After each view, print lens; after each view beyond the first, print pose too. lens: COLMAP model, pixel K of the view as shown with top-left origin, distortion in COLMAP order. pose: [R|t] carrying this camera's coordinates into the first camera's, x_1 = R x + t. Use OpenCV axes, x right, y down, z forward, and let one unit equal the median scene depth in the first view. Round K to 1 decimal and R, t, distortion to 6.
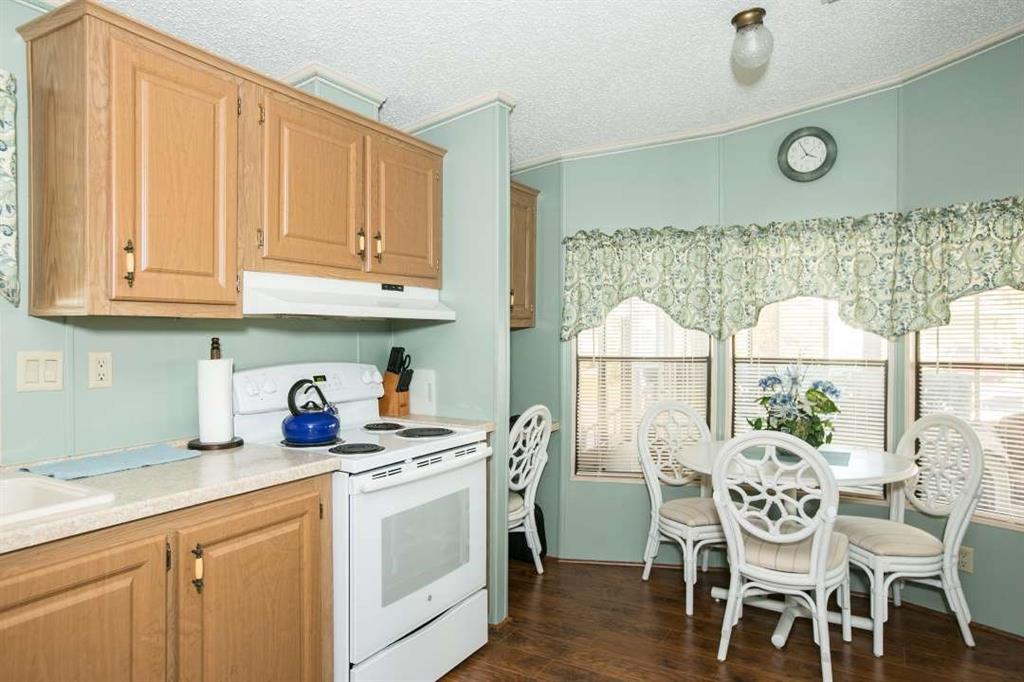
lens RADIAL K [[681.6, 0, 519.2], [0, 681.6, 332.8], [0, 0, 1]] dist [0.001579, 0.008563]
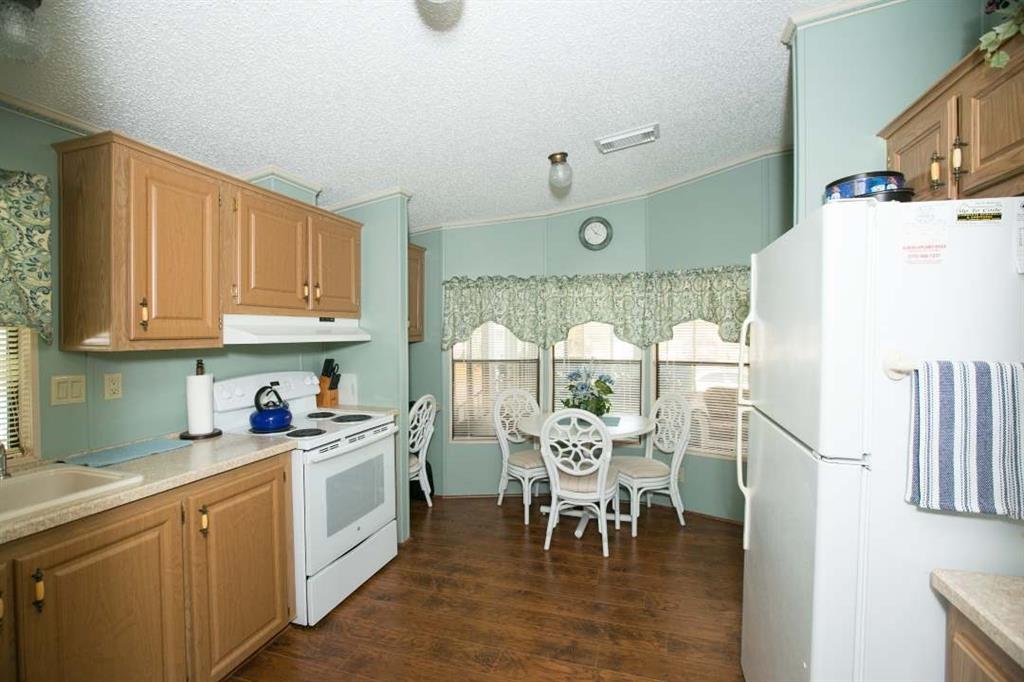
lens RADIAL K [[490.1, 0, 518.6], [0, 490.1, 335.9], [0, 0, 1]] dist [-0.020864, 0.002550]
pose [[0.974479, -0.010289, 0.224243, -0.022341], [0.008533, 0.999925, 0.008802, -0.039339], [-0.224317, -0.006664, 0.974494, -0.114225]]
